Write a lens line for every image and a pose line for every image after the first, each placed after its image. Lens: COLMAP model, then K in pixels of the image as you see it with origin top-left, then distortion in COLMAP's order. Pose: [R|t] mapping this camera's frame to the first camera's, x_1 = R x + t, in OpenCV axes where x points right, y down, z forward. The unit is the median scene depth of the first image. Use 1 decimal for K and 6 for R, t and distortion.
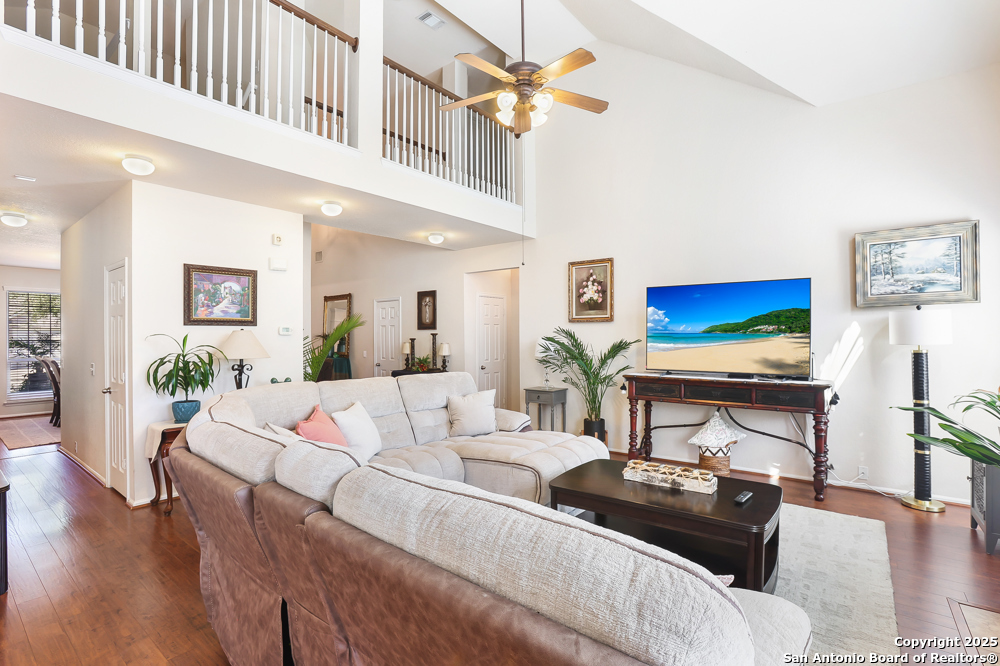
lens RADIAL K [[487.1, 0, 500.6], [0, 487.1, 333.3], [0, 0, 1]] dist [-0.059049, 0.017293]
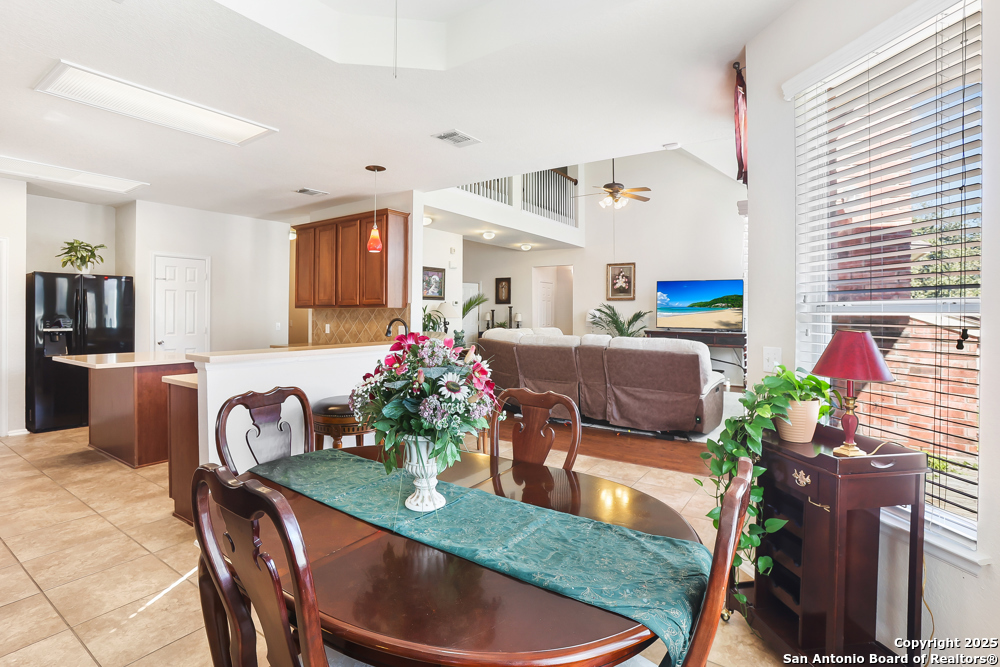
lens RADIAL K [[487.1, 0, 508.3], [0, 487.1, 312.7], [0, 0, 1]] dist [-0.059049, 0.017293]
pose [[0.995902, 0.009010, 0.089984, -0.363231], [-0.009460, 0.999945, 0.004574, 0.016042], [-0.089938, -0.005406, 0.995933, -0.656868]]
